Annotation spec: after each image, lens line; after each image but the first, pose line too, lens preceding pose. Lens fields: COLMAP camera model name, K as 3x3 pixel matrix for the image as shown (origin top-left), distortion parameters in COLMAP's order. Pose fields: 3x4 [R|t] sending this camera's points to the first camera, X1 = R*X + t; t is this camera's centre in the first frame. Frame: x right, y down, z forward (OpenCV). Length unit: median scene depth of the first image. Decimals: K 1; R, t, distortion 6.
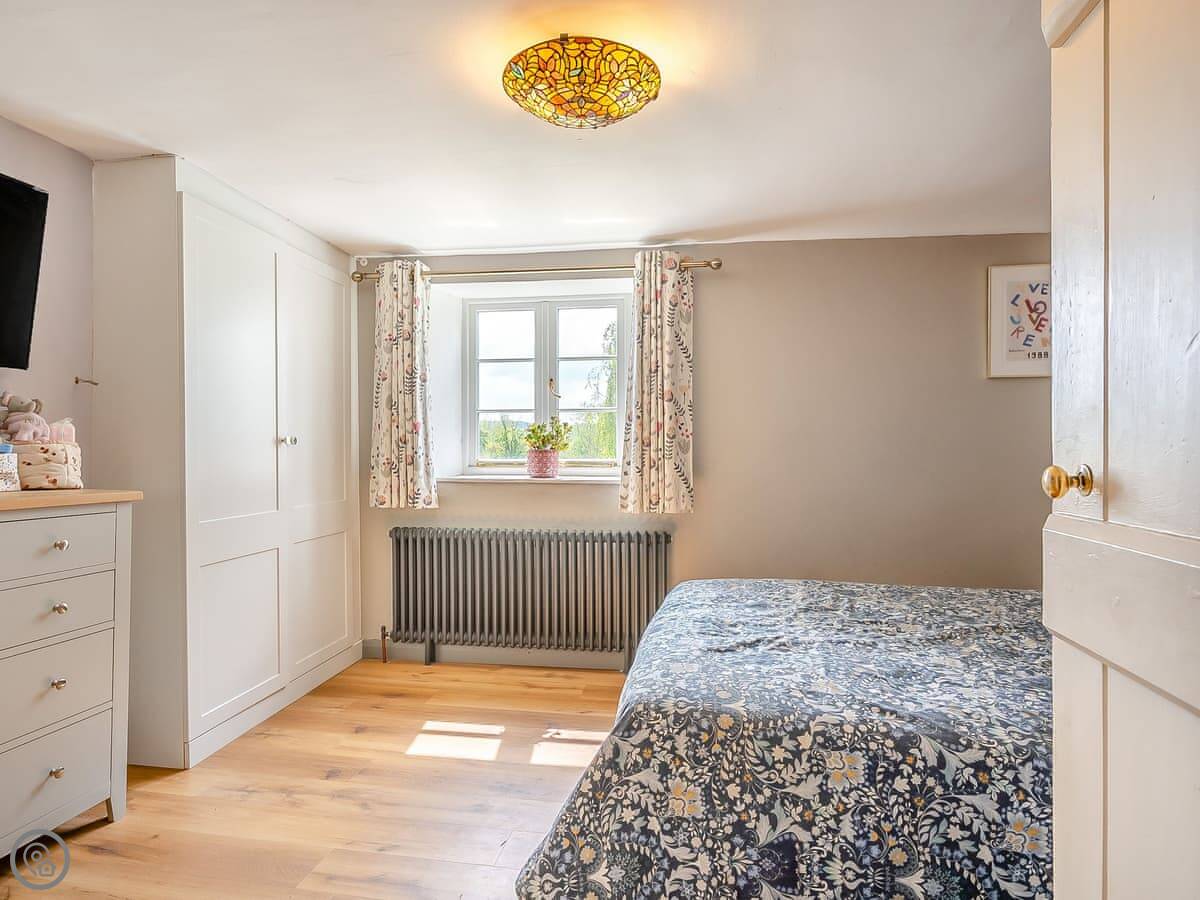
lens RADIAL K [[823.5, 0, 608.3], [0, 823.5, 457.6], [0, 0, 1]] dist [0.001859, -0.002224]
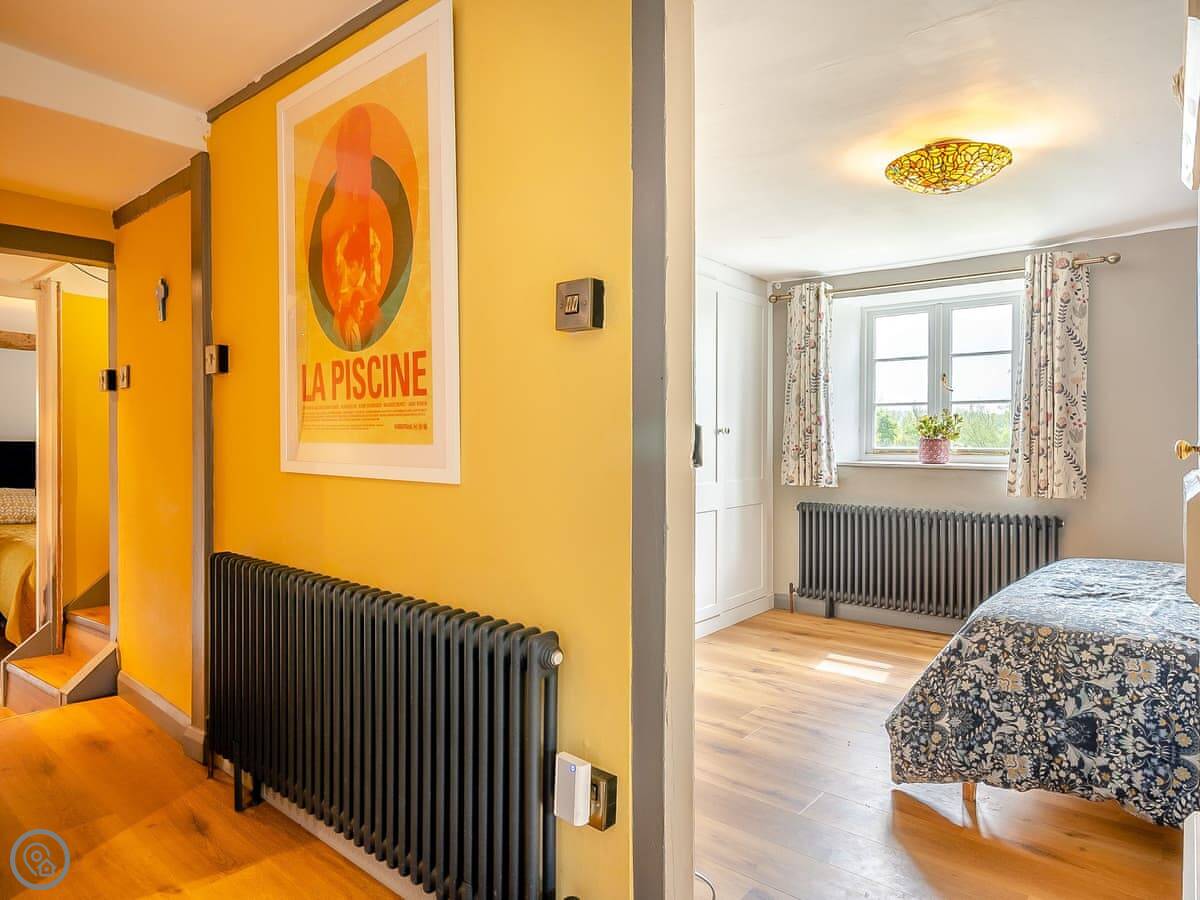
lens RADIAL K [[823.5, 0, 608.3], [0, 823.5, 457.6], [0, 0, 1]] dist [0.001859, -0.002224]
pose [[0.887698, 0.011116, -0.460292, 0.107050], [-0.006707, 0.999915, 0.011212, 0.016114], [0.460377, -0.006866, 0.887697, -0.481014]]
